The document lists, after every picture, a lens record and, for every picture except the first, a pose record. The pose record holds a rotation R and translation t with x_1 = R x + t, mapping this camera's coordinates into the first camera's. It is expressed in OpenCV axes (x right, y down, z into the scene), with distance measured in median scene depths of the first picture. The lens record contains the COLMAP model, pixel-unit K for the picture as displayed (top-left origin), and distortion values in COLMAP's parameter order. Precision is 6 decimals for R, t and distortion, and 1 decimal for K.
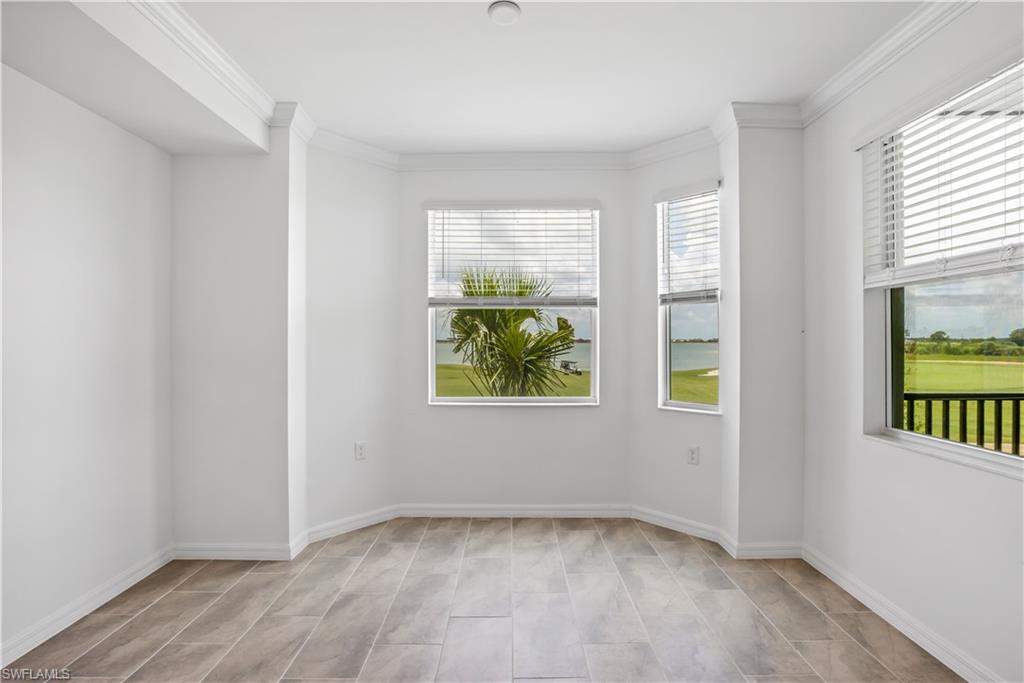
lens RADIAL K [[436.4, 0, 512.6], [0, 436.4, 343.6], [0, 0, 1]] dist [-0.027529, 0.001580]
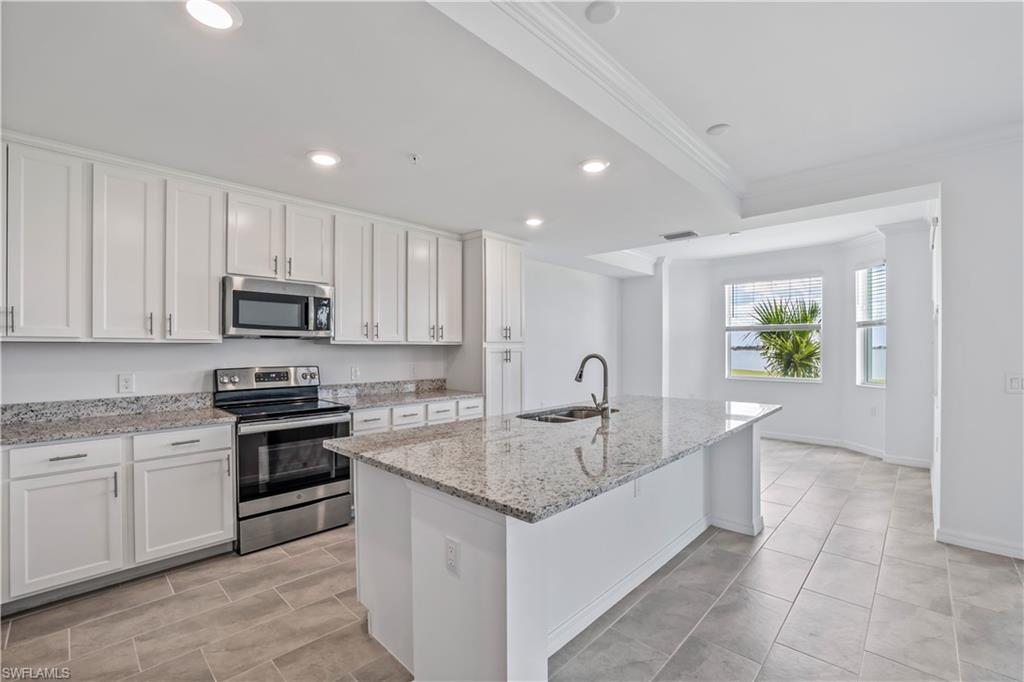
lens RADIAL K [[436.4, 0, 503.4], [0, 436.4, 345.0], [0, 0, 1]] dist [-0.027529, 0.001580]
pose [[0.688470, -0.002131, -0.725261, 0.702625], [0.000902, 0.999997, -0.002081, -0.017792], [0.725264, 0.000779, 0.688471, -1.467137]]
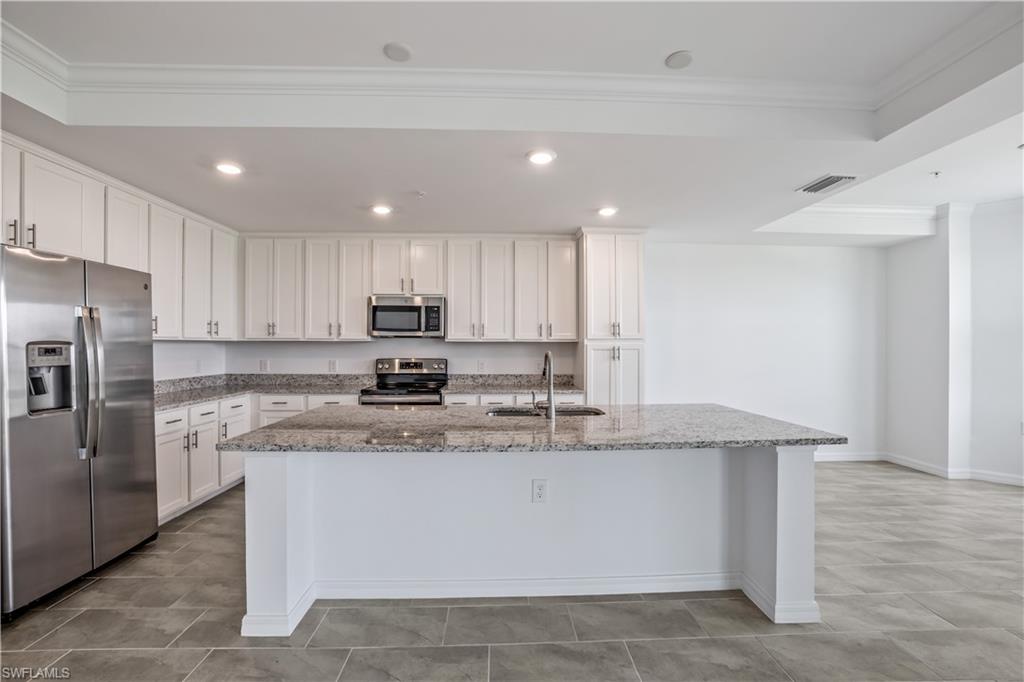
lens RADIAL K [[436.4, 0, 500.8], [0, 436.4, 344.2], [0, 0, 1]] dist [-0.027529, 0.001580]
pose [[0.003151, -0.002887, -0.999991, 1.085956], [0.000091, 0.999996, -0.002887, -0.008880], [0.999995, -0.000082, 0.003152, -0.714110]]
